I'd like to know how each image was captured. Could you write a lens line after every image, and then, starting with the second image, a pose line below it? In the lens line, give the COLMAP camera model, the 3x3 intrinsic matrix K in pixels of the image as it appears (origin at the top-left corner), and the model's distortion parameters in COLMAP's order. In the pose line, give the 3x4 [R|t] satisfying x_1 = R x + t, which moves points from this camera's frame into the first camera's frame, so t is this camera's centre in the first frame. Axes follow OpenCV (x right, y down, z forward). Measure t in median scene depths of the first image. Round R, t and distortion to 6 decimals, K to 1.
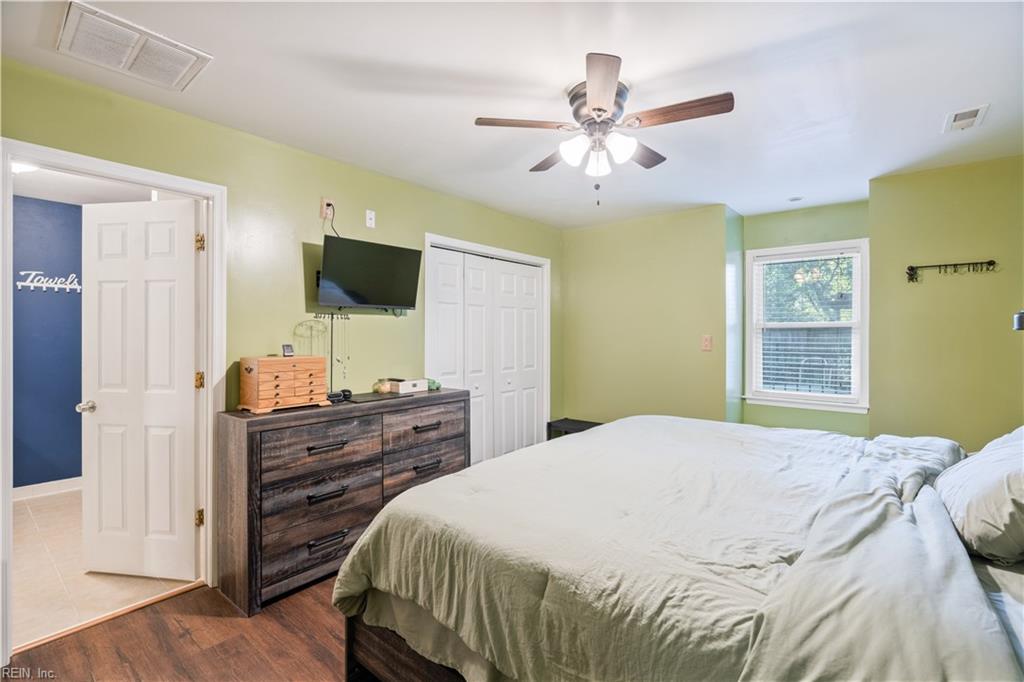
lens RADIAL K [[469.9, 0, 516.8], [0, 469.9, 333.0], [0, 0, 1]] dist [-0.012167, 0.003211]
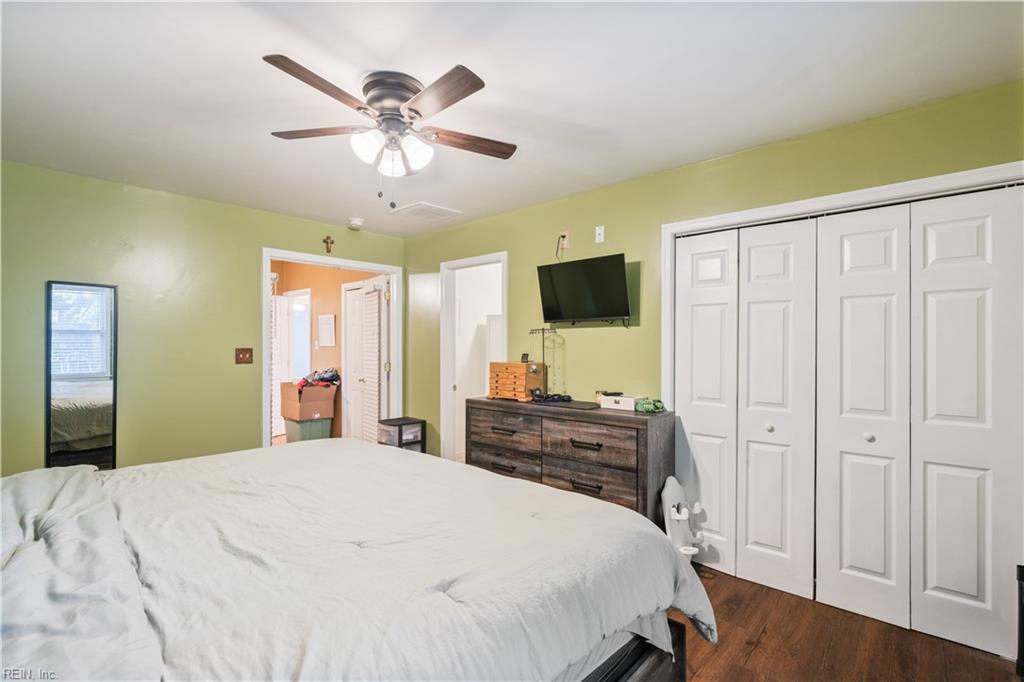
lens RADIAL K [[469.9, 0, 517.1], [0, 469.9, 347.5], [0, 0, 1]] dist [-0.012167, 0.003211]
pose [[-0.048691, 0.003944, -0.998806, 0.801632], [-0.000387, 0.999992, 0.003967, 0.001353], [0.998814, 0.000580, -0.048689, 0.958830]]
